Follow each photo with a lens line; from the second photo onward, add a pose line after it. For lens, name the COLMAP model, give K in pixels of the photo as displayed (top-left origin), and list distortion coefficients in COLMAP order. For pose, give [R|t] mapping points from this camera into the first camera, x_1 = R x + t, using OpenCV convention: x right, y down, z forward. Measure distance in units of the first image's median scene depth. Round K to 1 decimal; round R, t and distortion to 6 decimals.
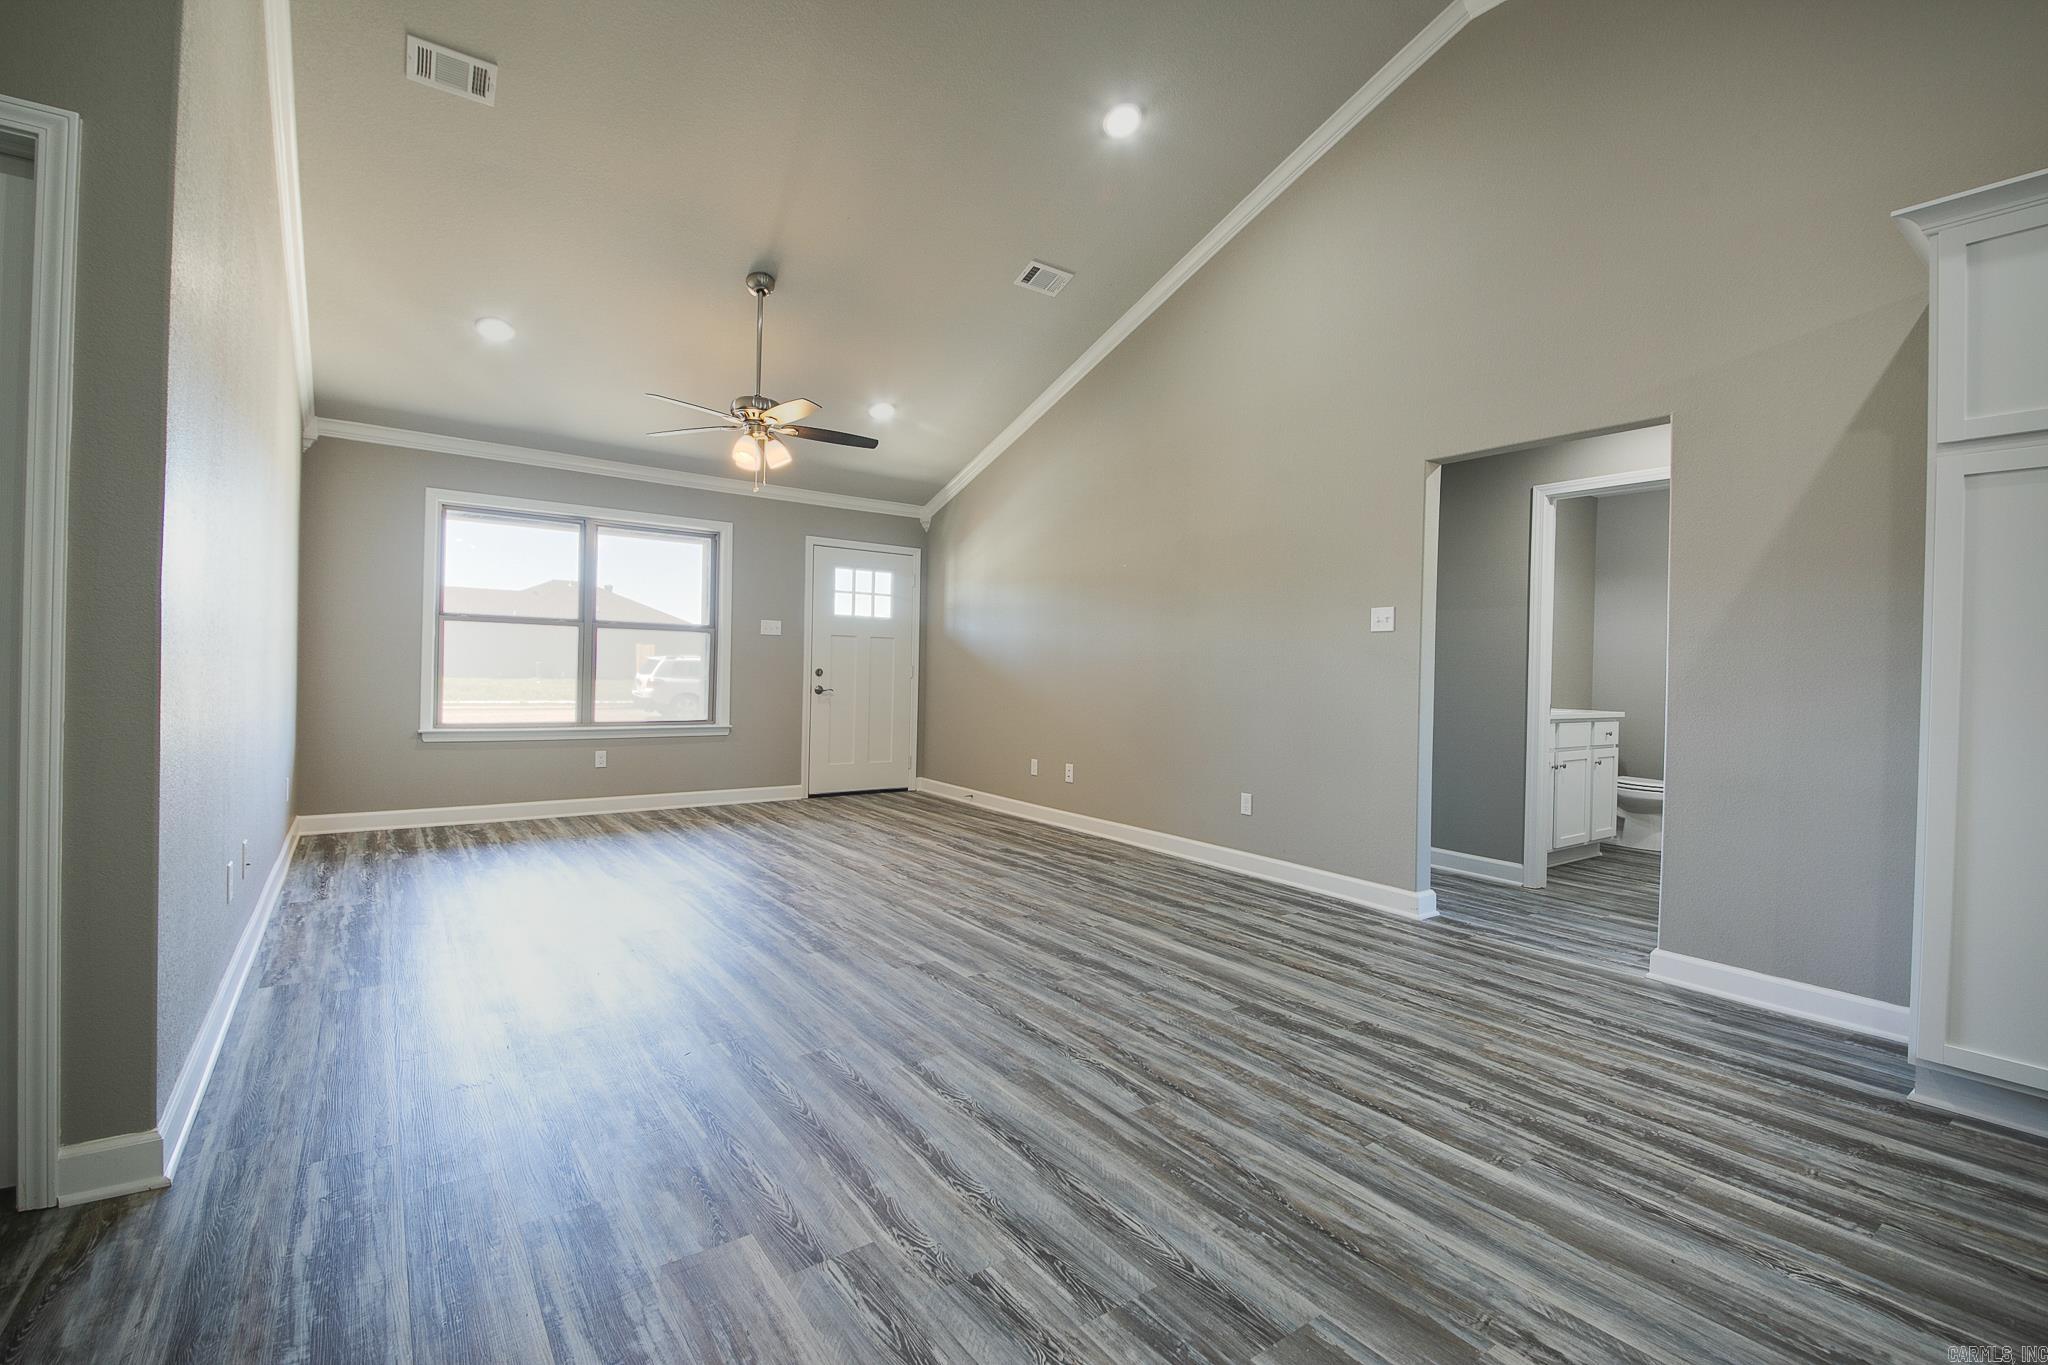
lens RADIAL K [[896.8, 0, 1024.0], [0, 896.8, 682.5], [0, 0, 1]] dist [0.013566, -0.000185]
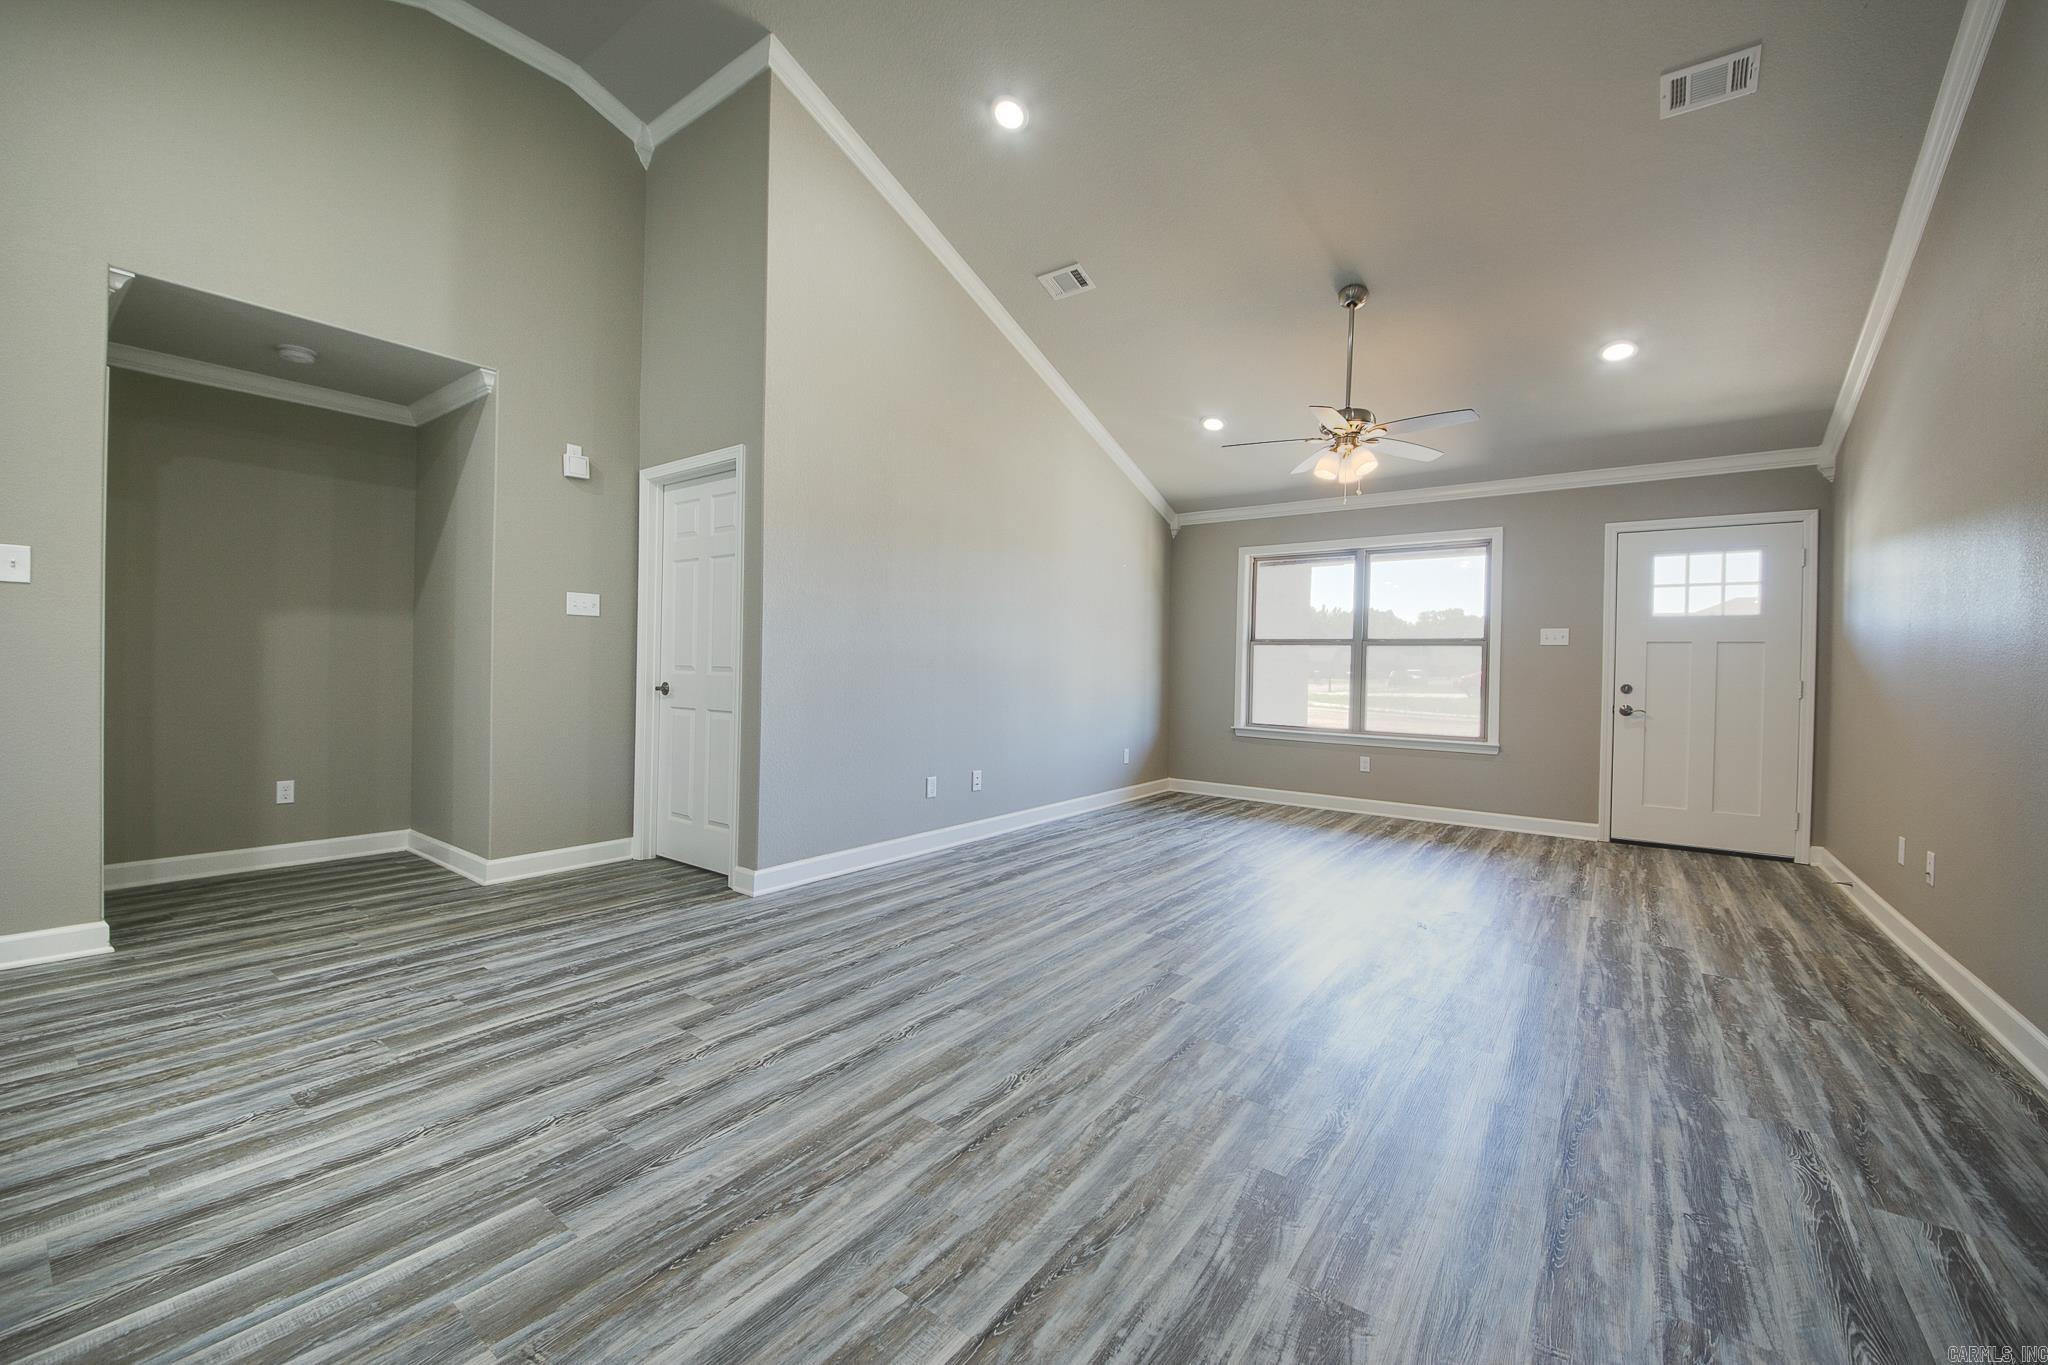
lens RADIAL K [[808.6, 0, 1018.7], [0, 808.6, 674.7], [0, 0, 1]] dist [0.011231, -0.010258]
pose [[0.296392, -0.009796, -0.955016, 0.728876], [-0.026641, 0.999473, -0.018521, 0.010317], [0.954695, 0.030932, 0.295975, 0.609348]]
